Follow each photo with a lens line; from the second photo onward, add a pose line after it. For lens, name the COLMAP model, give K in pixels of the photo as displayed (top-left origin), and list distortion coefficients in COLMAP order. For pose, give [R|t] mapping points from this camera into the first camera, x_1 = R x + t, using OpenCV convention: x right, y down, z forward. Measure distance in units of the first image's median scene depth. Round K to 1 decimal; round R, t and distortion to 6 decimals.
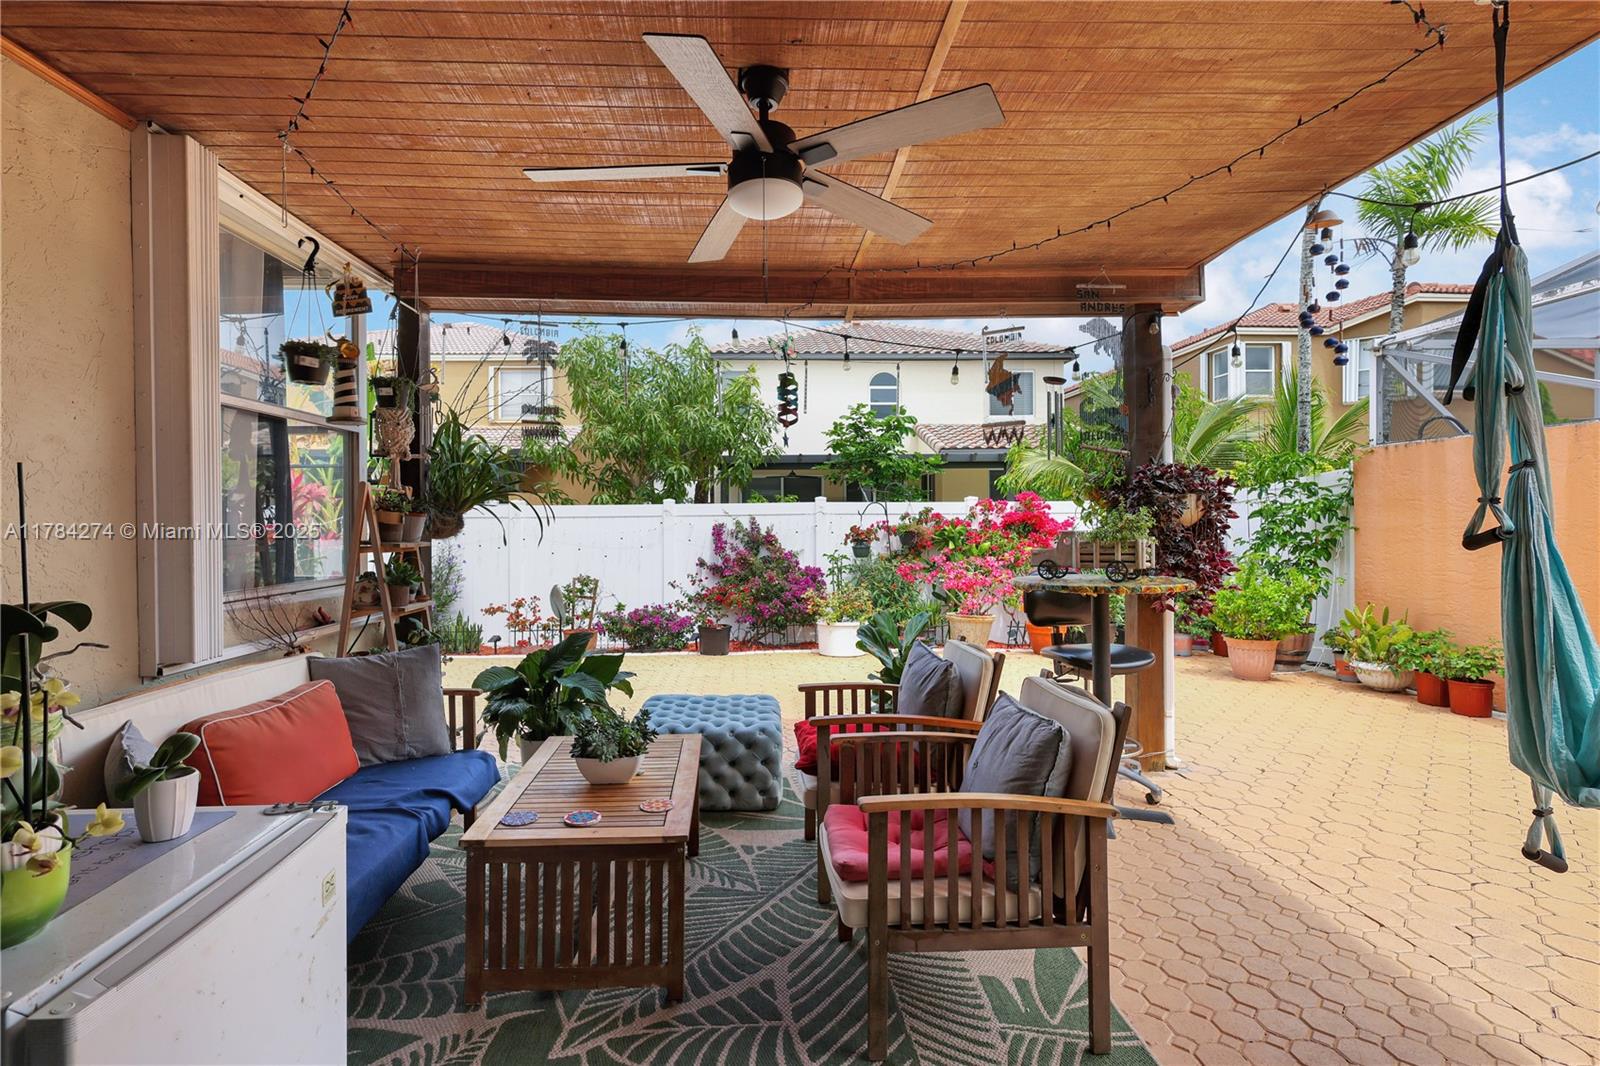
lens RADIAL K [[834.8, 0, 800.0], [0, 834.8, 533.0], [0, 0, 1]] dist [-0.001822, 0.000161]
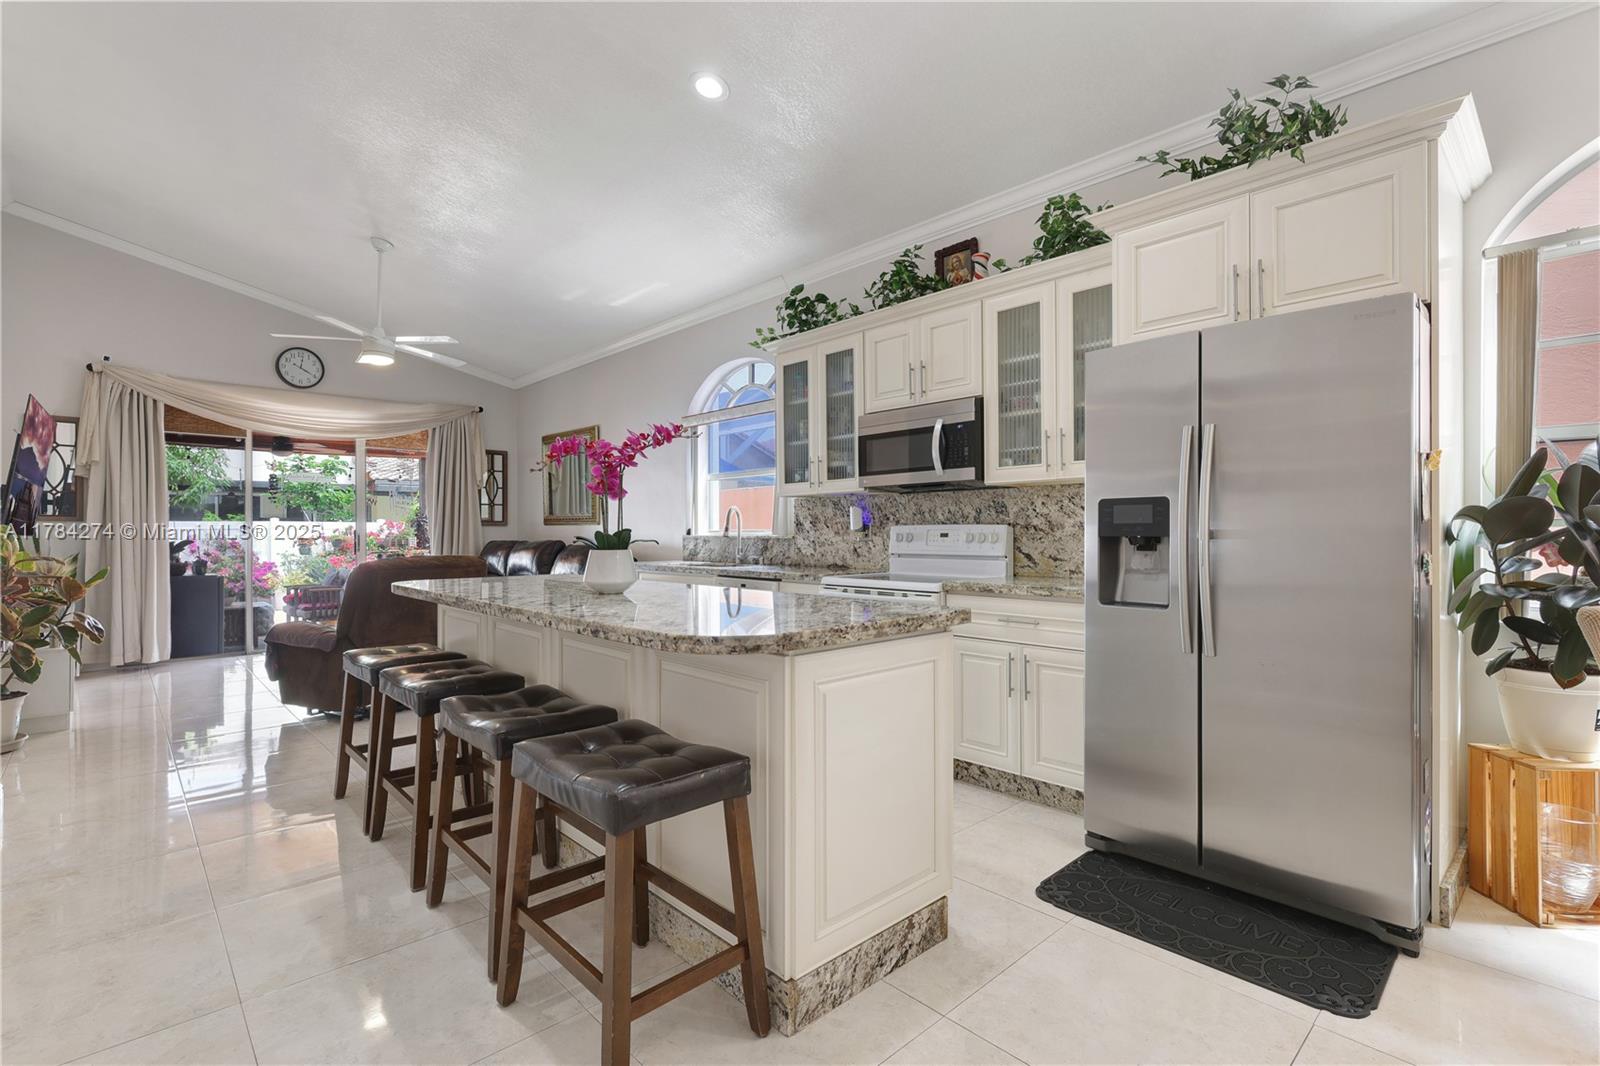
lens RADIAL K [[748.9, 0, 807.9], [0, 748.9, 534.4], [0, 0, 1]] dist [-0.002544, 0.000640]
pose [[0.783620, 0.002680, 0.621235, -0.068141], [0.008138, 0.999861, -0.014578, 0.017832], [-0.621187, 0.016479, 0.783489, -0.797017]]
